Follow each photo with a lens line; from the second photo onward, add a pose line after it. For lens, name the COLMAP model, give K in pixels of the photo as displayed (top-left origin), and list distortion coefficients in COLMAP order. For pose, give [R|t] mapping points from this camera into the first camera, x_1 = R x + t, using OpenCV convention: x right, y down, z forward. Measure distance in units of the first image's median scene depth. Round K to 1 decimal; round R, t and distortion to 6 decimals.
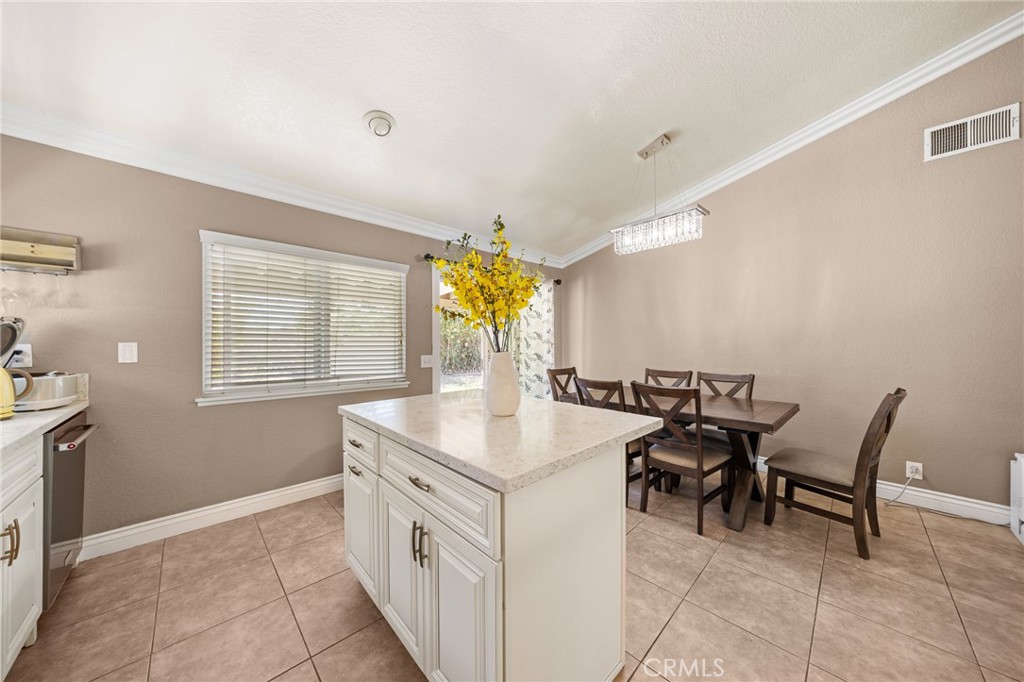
lens RADIAL K [[335.9, 0, 511.8], [0, 335.9, 342.2], [0, 0, 1]] dist [-0.002801, -0.000891]
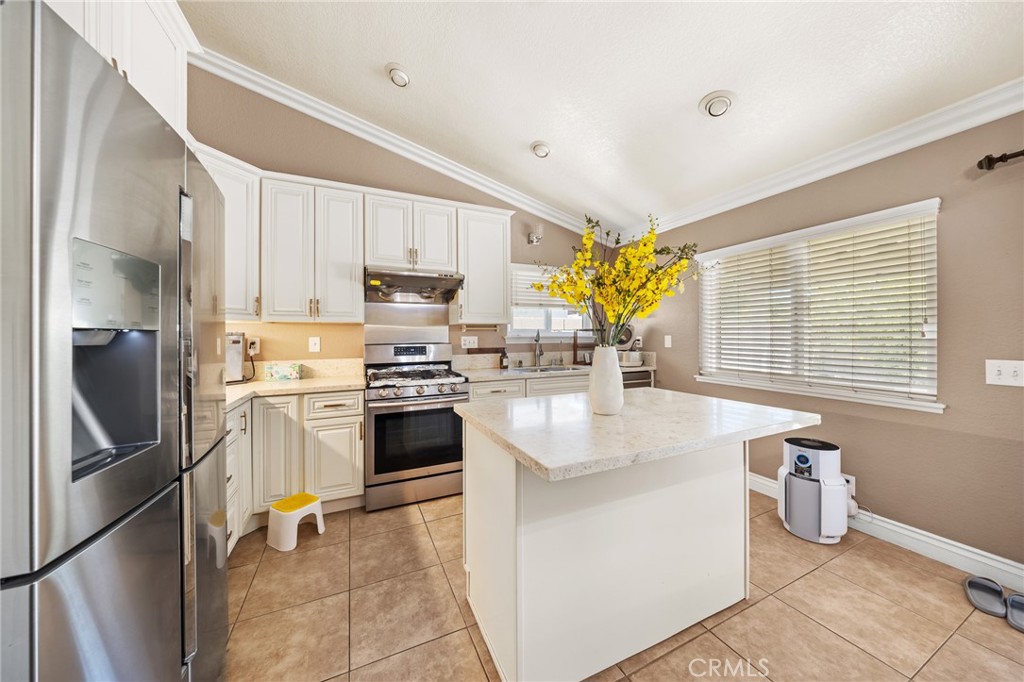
lens RADIAL K [[335.9, 0, 516.1], [0, 335.9, 338.5], [0, 0, 1]] dist [-0.002801, -0.000891]
pose [[-0.311069, 0.010258, -0.950332, 0.596392], [0.007196, 0.999939, 0.008437, -0.003642], [0.950360, -0.004214, -0.311124, 0.663924]]
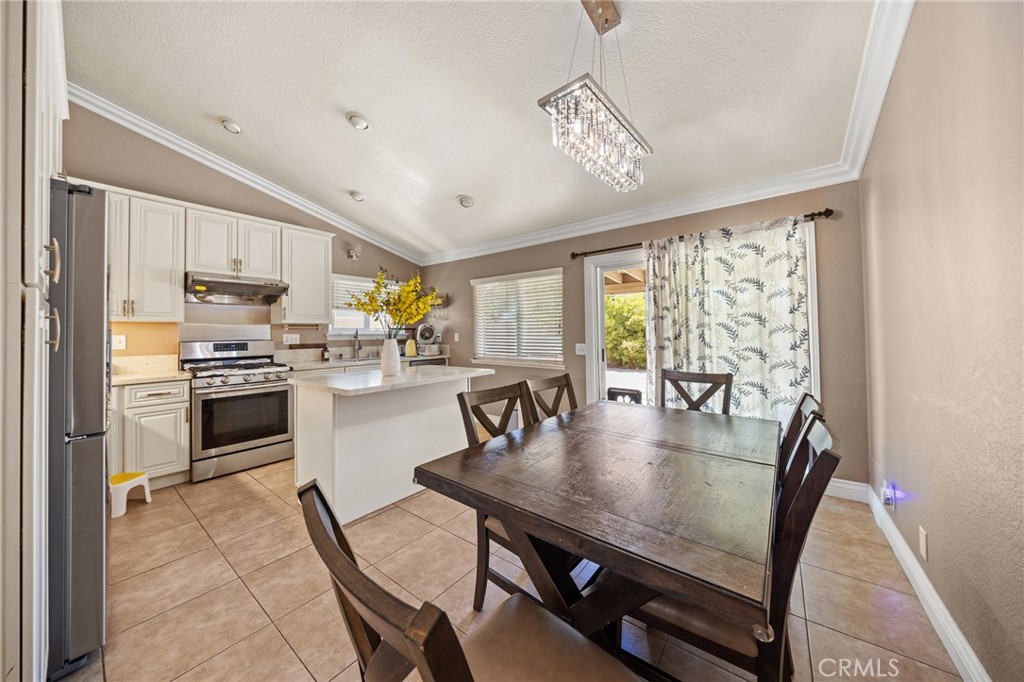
lens RADIAL K [[335.9, 0, 510.5], [0, 335.9, 330.1], [0, 0, 1]] dist [-0.002801, -0.000891]
pose [[0.153631, -0.007266, -0.988102, 1.108080], [0.009040, 0.999941, -0.005948, -0.002080], [0.988087, -0.008019, 0.153687, 0.846445]]
